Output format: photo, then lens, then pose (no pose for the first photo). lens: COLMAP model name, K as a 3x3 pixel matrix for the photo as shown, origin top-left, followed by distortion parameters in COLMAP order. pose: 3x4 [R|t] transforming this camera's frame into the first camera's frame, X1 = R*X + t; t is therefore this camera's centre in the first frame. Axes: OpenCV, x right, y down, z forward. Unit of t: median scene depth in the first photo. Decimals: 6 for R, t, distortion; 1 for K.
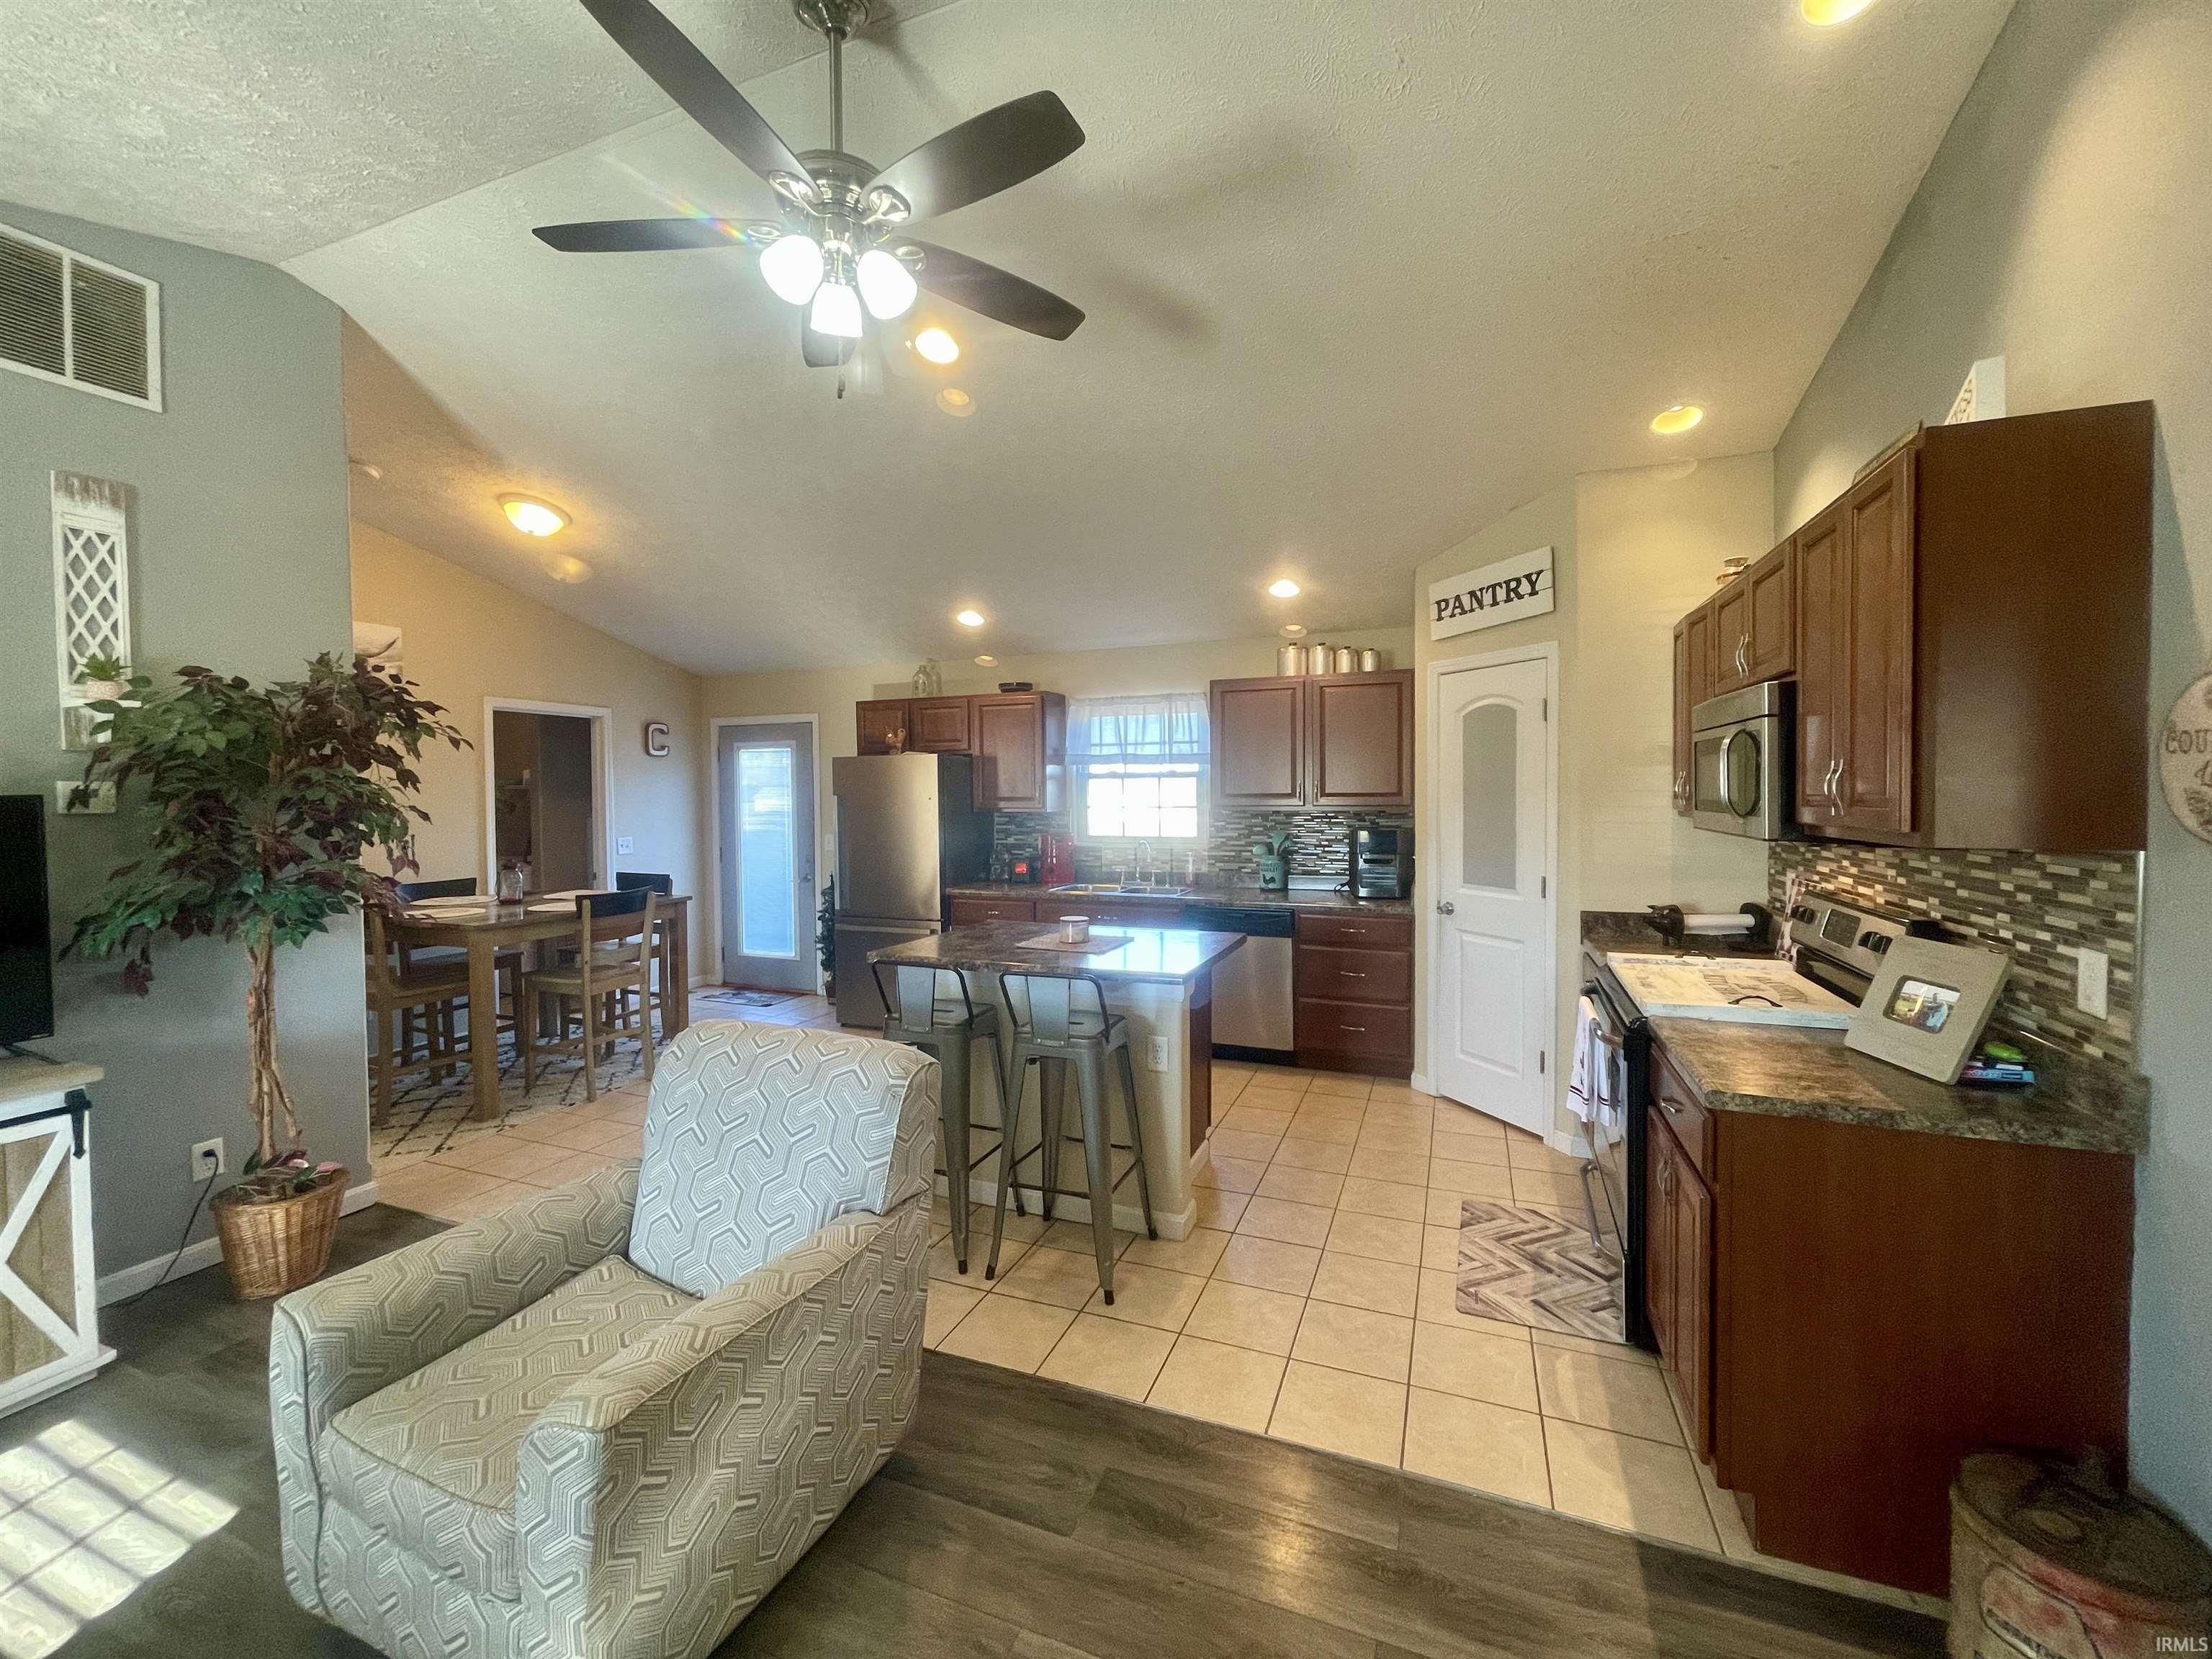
lens RADIAL K [[888.6, 0, 1111.6], [0, 888.6, 809.5], [0, 0, 1]] dist [-0.000023, -0.000149]
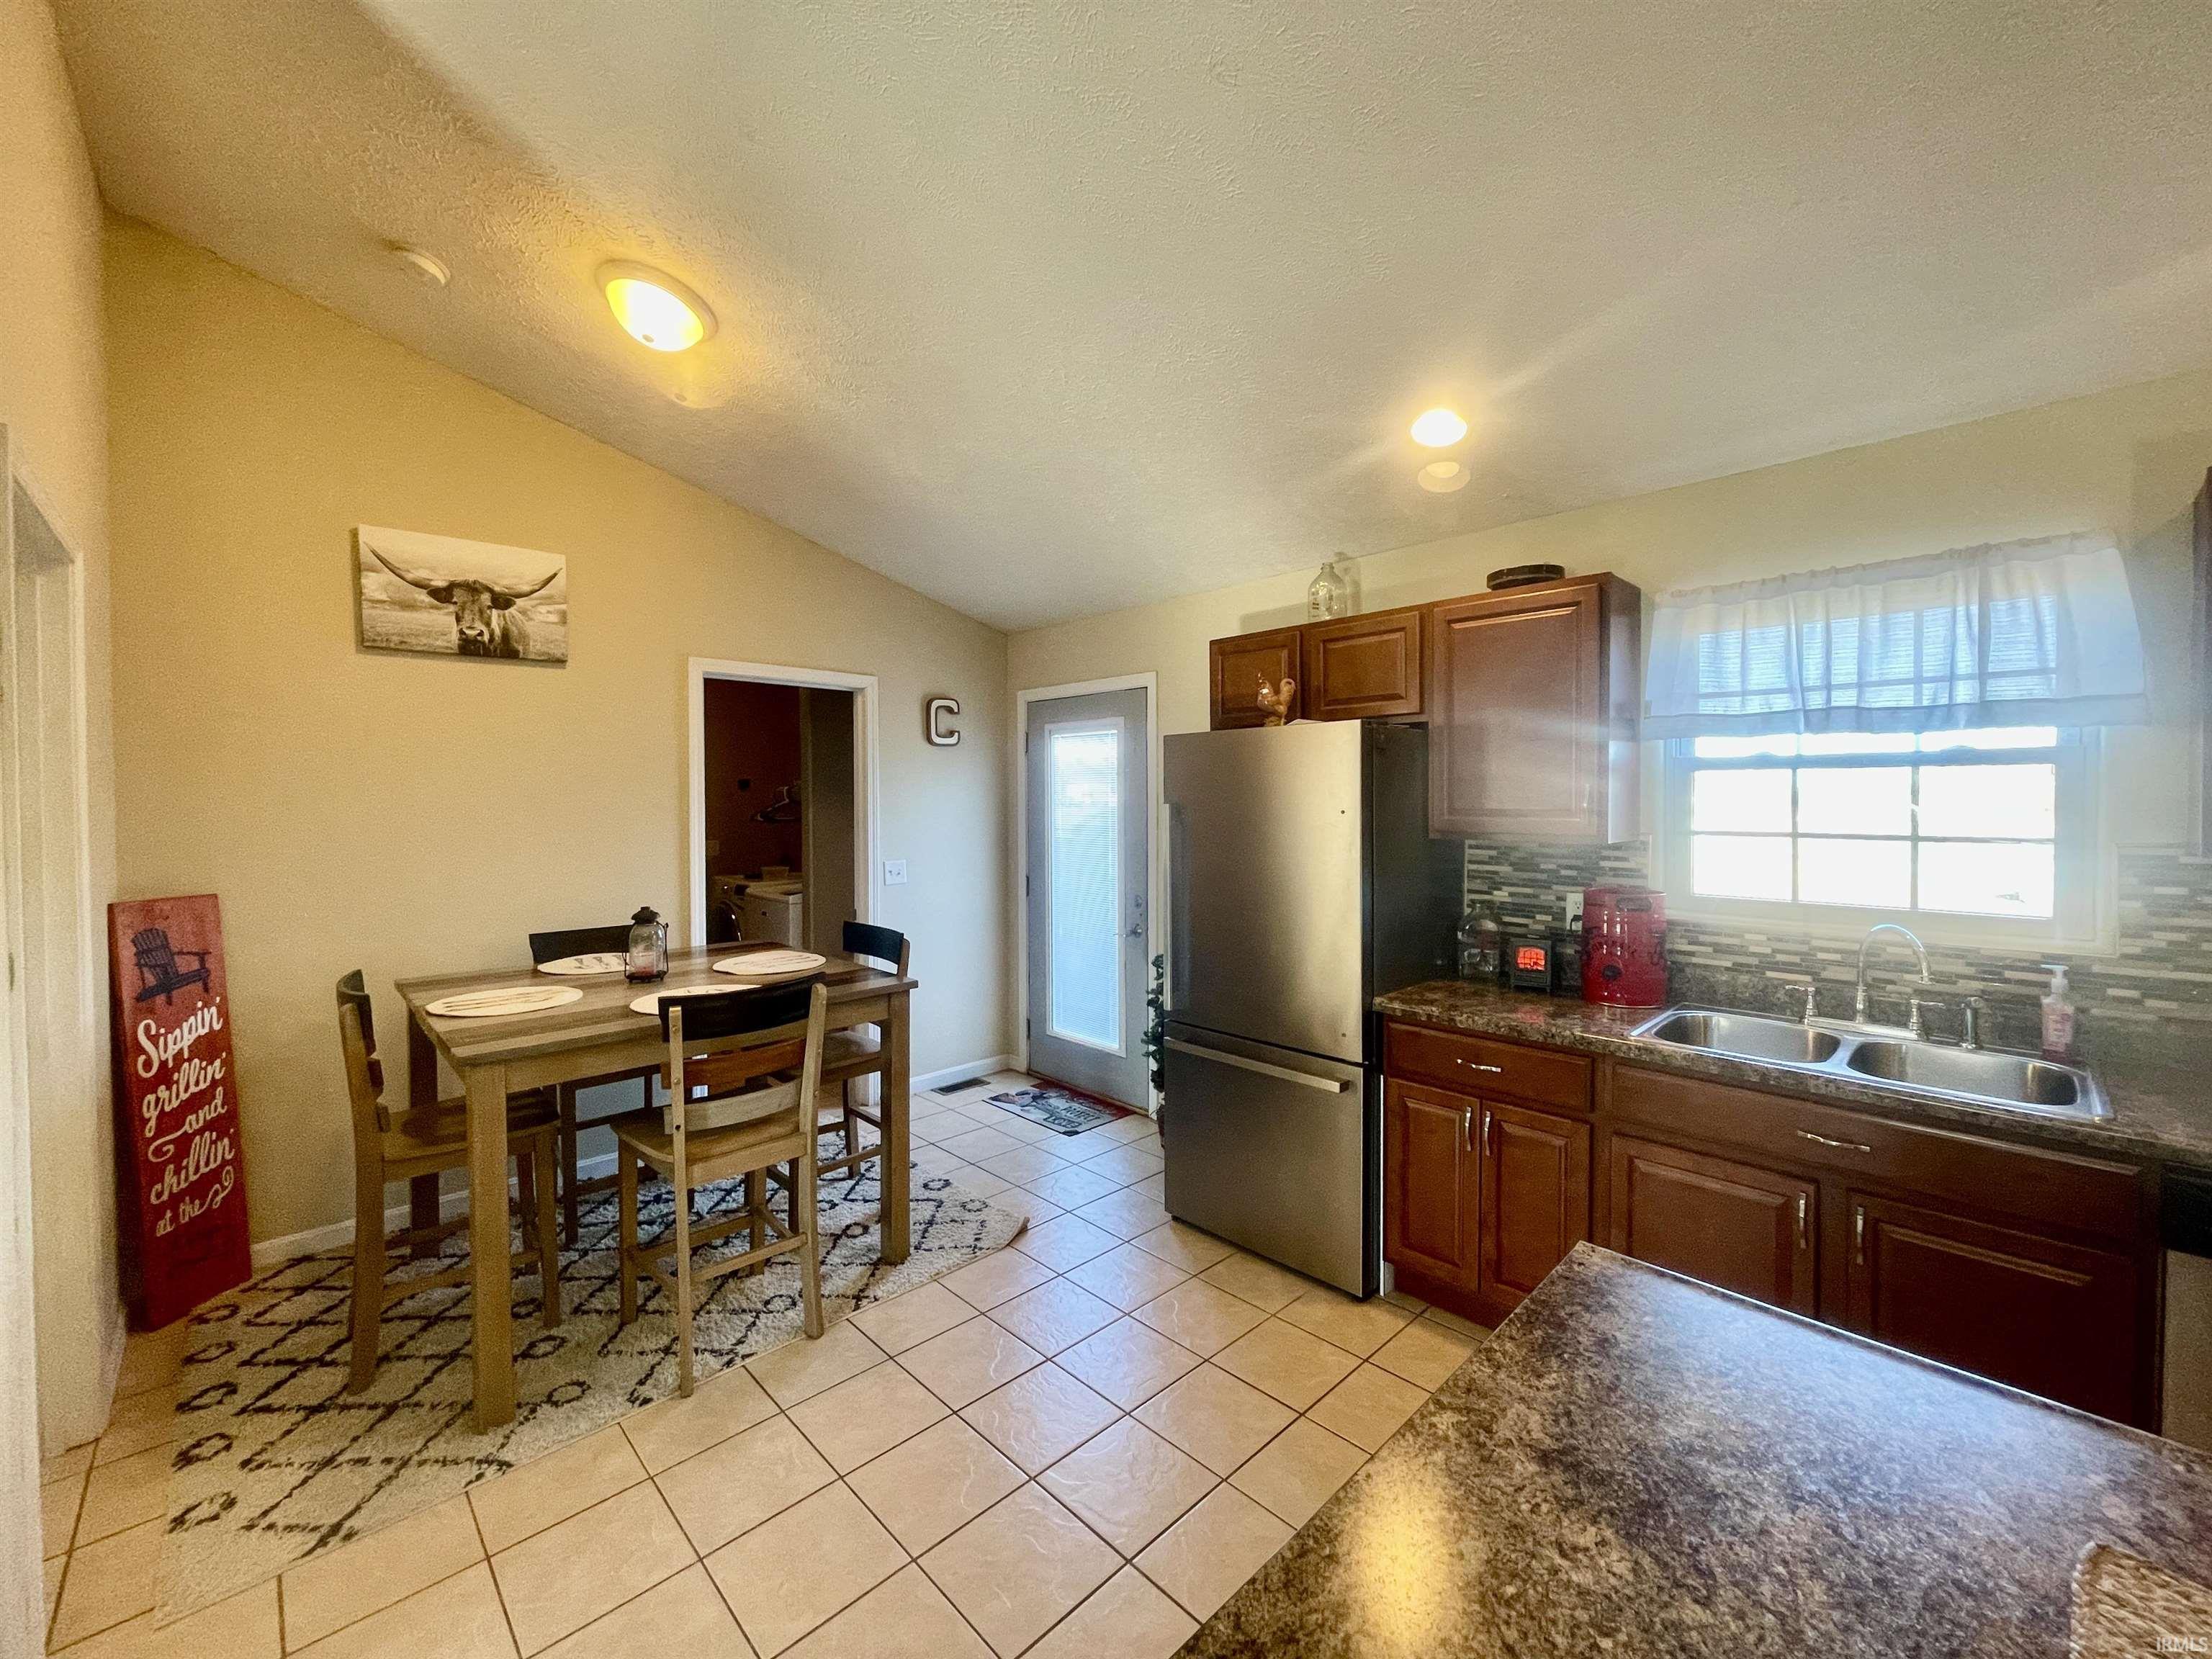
lens RADIAL K [[888.6, 0, 1111.6], [0, 888.6, 809.5], [0, 0, 1]] dist [-0.000023, -0.000149]
pose [[0.912305, 0.010316, -0.409382, -0.112923], [-0.012558, 0.999917, -0.002788, -0.009819], [0.409320, 0.007685, 0.912359, 0.468108]]
